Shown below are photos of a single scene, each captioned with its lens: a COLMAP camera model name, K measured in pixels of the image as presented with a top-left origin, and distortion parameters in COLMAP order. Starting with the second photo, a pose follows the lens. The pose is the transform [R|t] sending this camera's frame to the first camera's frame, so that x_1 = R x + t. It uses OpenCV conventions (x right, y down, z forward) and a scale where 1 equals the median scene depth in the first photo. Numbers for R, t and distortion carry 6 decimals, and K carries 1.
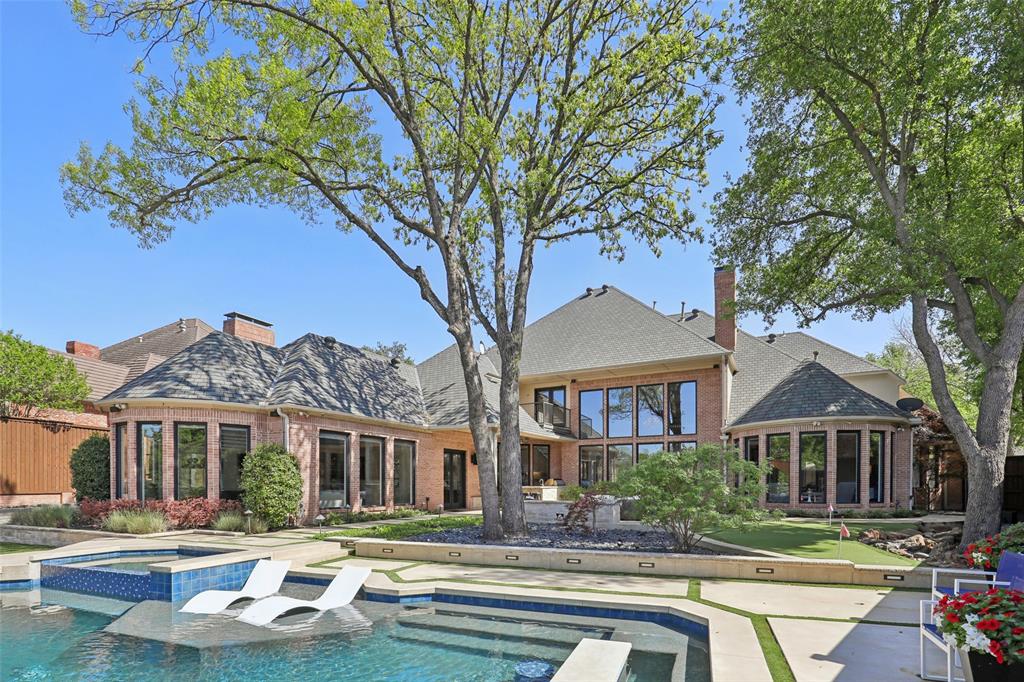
lens RADIAL K [[477.4, 0, 515.4], [0, 477.4, 358.8], [0, 0, 1]] dist [-0.014017, 0.000464]
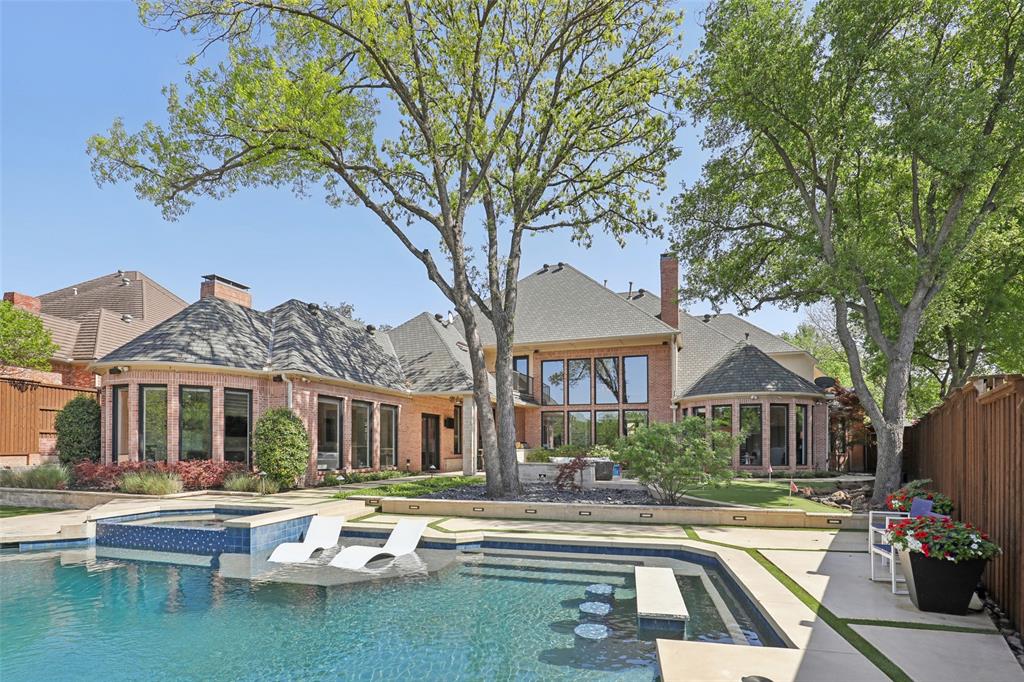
lens RADIAL K [[466.2, 0, 507.2], [0, 466.2, 299.6], [0, 0, 1]] dist [-0.009837, -0.000194]
pose [[0.992327, 0.041846, 0.116345, -0.129993], [-0.036266, 0.998107, -0.049675, -0.028650], [-0.118203, 0.045075, 0.991966, -0.096419]]
